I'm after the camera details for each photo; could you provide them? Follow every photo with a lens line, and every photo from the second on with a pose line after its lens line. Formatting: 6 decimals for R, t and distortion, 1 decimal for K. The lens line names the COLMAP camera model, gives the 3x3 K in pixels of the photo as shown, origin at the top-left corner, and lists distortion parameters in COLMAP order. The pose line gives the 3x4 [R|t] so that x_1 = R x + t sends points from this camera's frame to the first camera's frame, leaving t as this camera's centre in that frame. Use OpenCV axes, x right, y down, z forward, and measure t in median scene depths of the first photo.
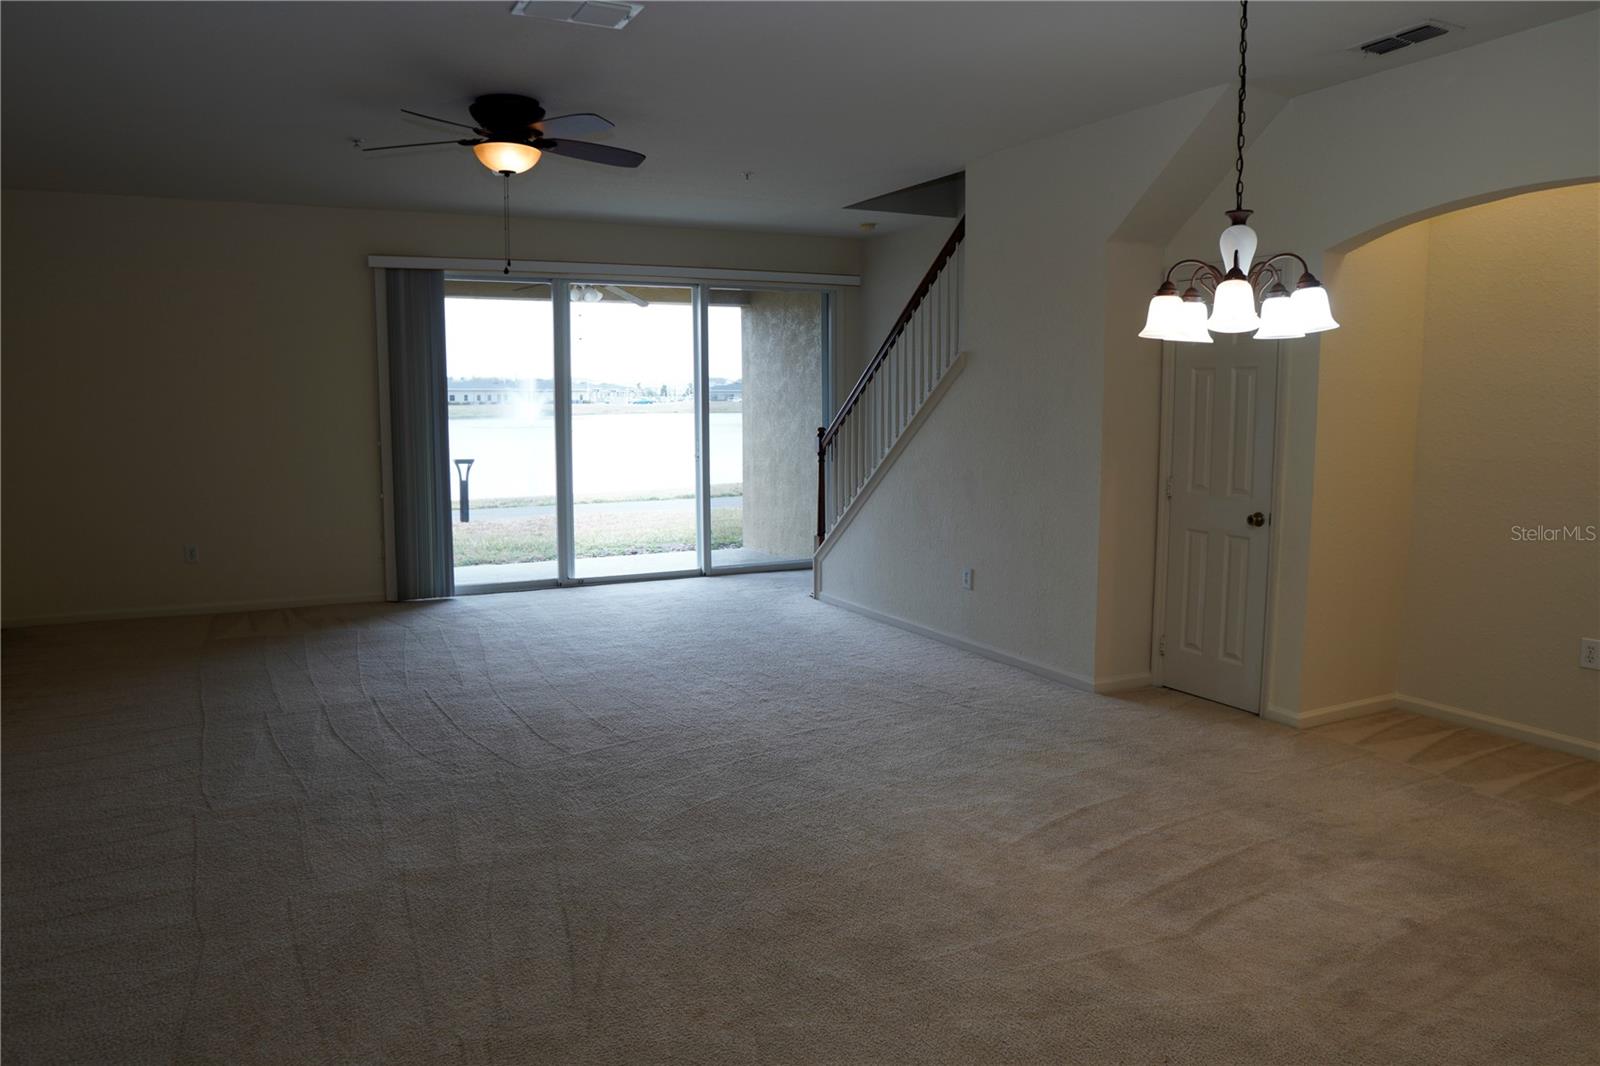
lens RADIAL K [[1127.8, 0, 800.0], [0, 1127.8, 533.0], [0, 0, 1]] dist [-0.004640, -0.000454]
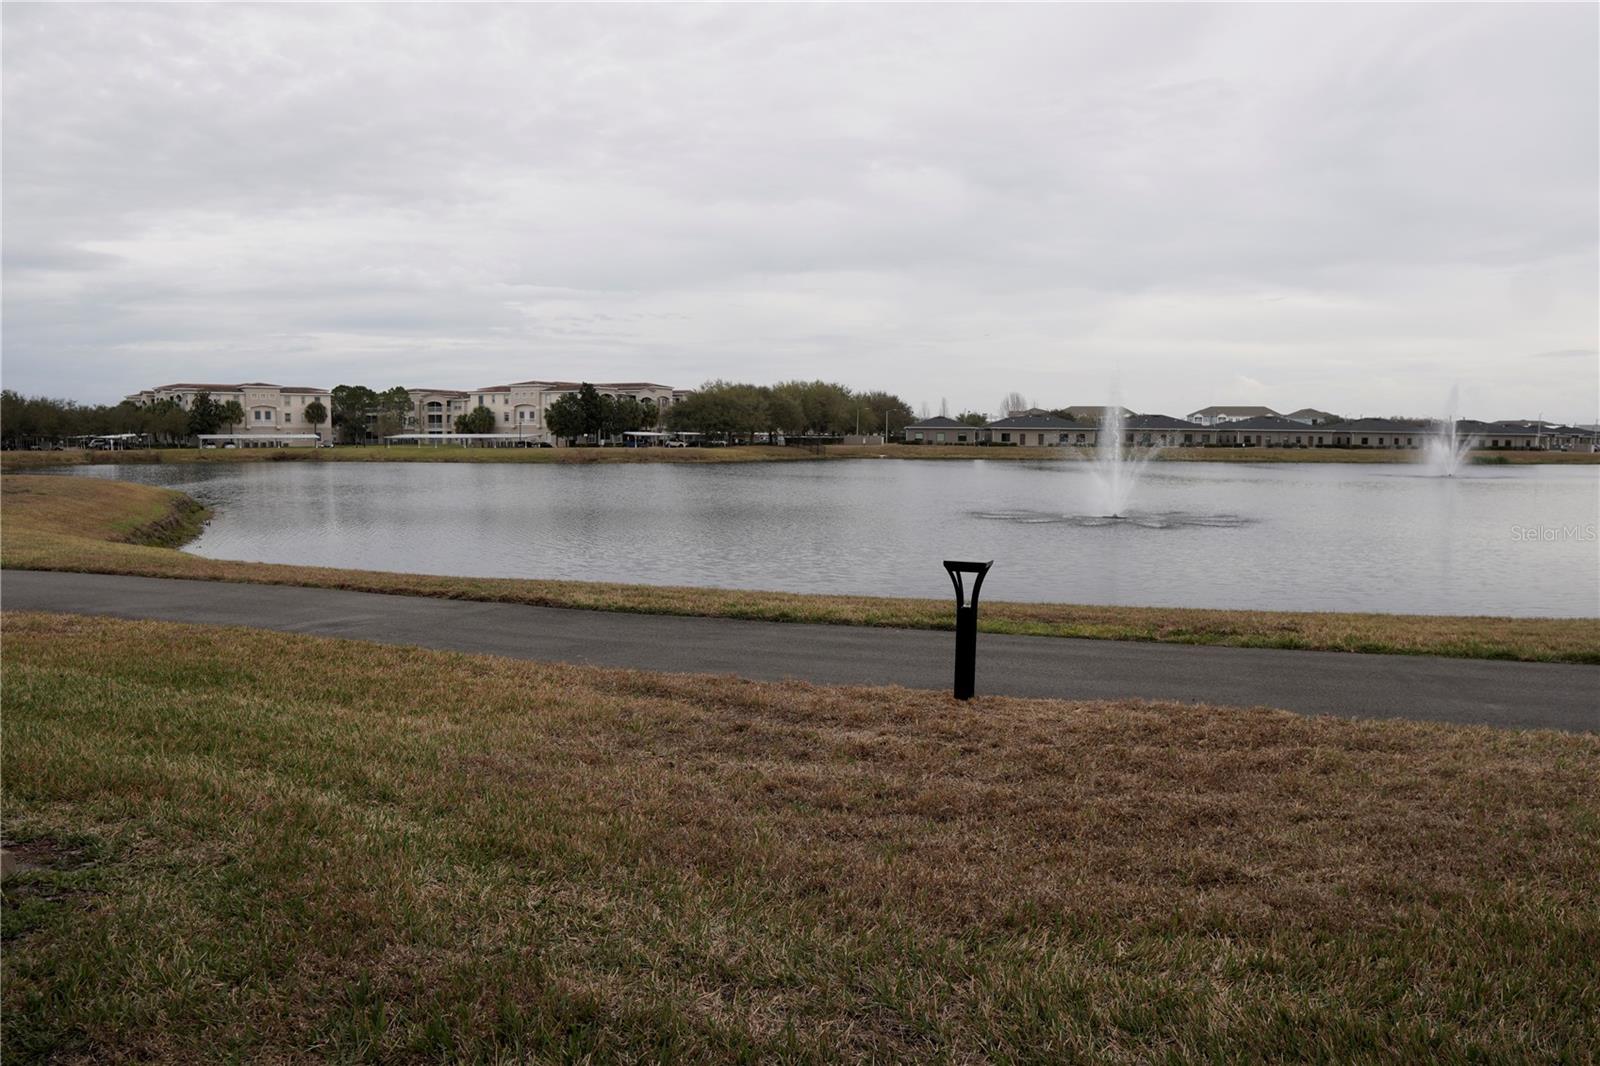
lens RADIAL K [[1127.8, 0, 800.0], [0, 1127.8, 533.0], [0, 0, 1]] dist [-0.004640, -0.000454]
pose [[0.713603, 0.081277, -0.695820, -0.003675], [-0.105811, 0.994357, 0.007634, -0.012911], [0.692514, 0.068178, 0.718176, 0.106835]]
